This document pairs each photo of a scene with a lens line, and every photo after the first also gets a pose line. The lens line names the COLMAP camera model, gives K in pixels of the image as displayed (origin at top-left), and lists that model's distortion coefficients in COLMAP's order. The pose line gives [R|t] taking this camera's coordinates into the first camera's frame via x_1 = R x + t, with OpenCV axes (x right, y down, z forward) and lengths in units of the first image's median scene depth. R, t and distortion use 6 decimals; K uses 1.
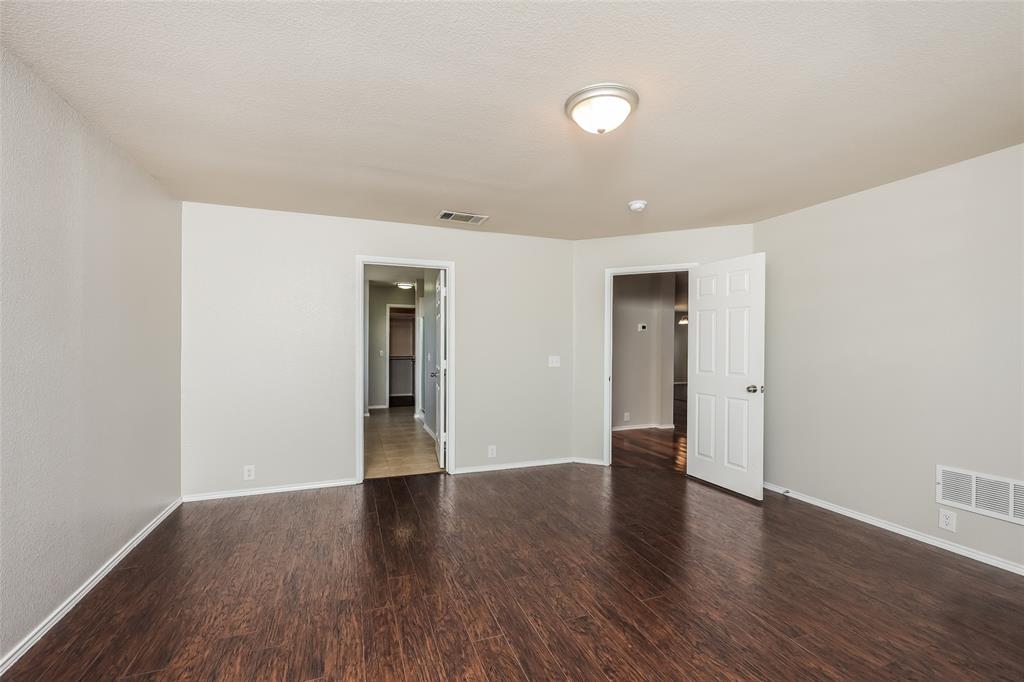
lens RADIAL K [[438.0, 0, 512.0], [0, 438.0, 341.0], [0, 0, 1]] dist [0.000920, -0.000021]
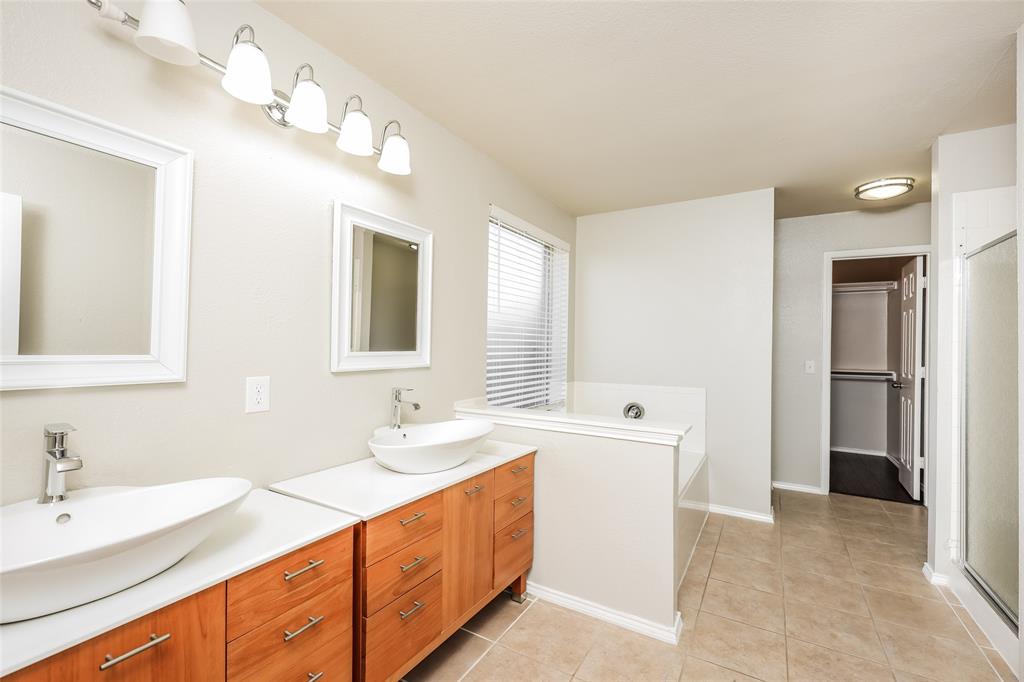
lens RADIAL K [[438.0, 0, 512.0], [0, 438.0, 341.0], [0, 0, 1]] dist [0.000920, -0.000021]
pose [[0.618080, 0.000364, -0.786115, -0.109321], [-0.016586, 0.999783, -0.012577, 0.012729], [0.785940, 0.020812, 0.617952, 0.393462]]
